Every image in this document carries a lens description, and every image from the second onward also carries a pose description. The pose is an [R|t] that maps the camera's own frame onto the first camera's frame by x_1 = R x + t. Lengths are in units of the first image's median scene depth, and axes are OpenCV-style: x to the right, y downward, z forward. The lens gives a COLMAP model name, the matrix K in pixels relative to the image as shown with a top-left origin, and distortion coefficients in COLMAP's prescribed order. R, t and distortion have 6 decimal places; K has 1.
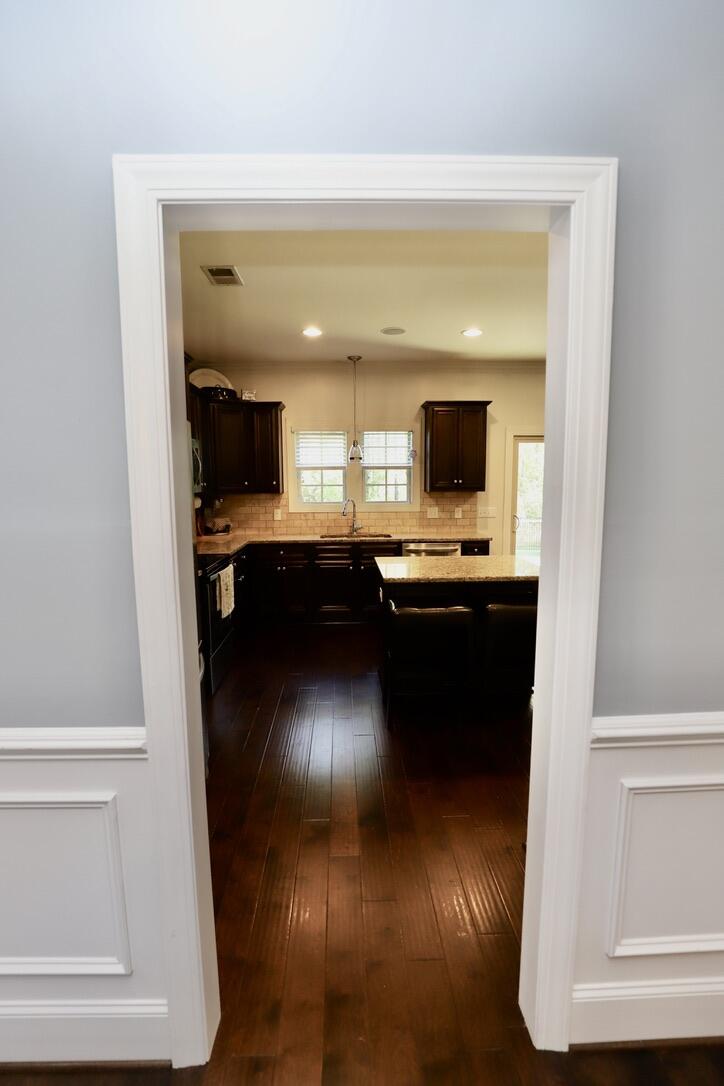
lens RADIAL K [[504.3, 0, 362.0], [0, 504.3, 543.0], [0, 0, 1]] dist [-0.028561, 0.000663]
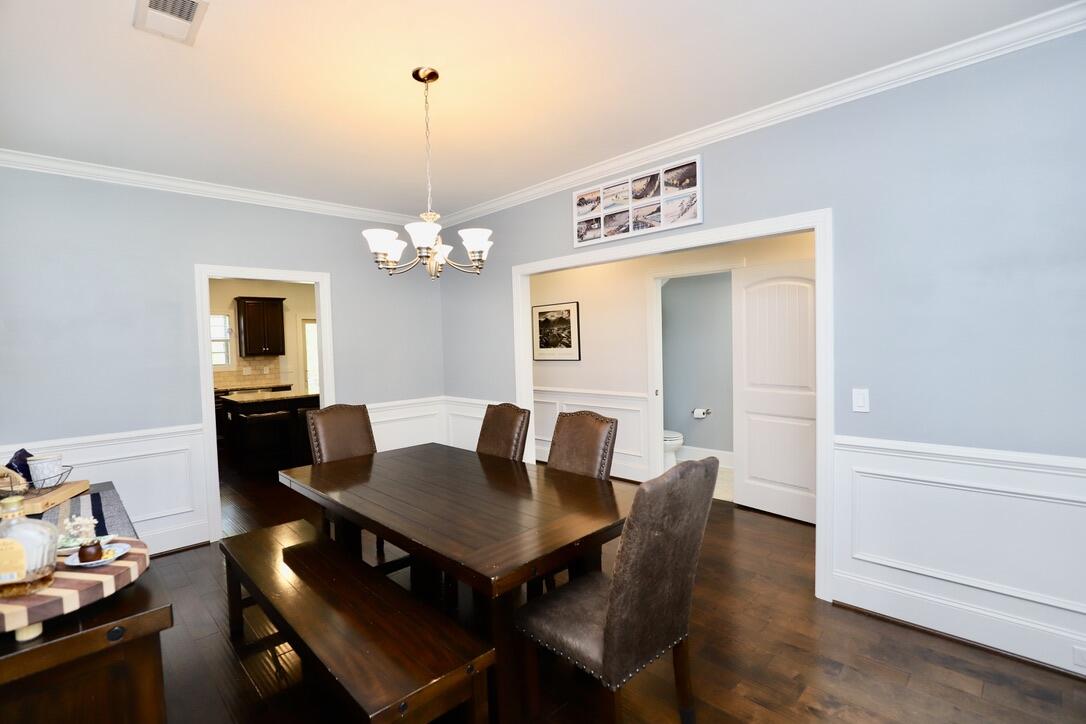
lens RADIAL K [[504.3, 0, 543.0], [0, 504.3, 362.0], [0, 0, 1]] dist [-0.028561, 0.000663]
pose [[0.737166, -0.035117, 0.674799, -0.203588], [0.098478, 0.993569, -0.055874, 0.079415], [-0.668497, 0.107641, 0.735883, -0.641149]]
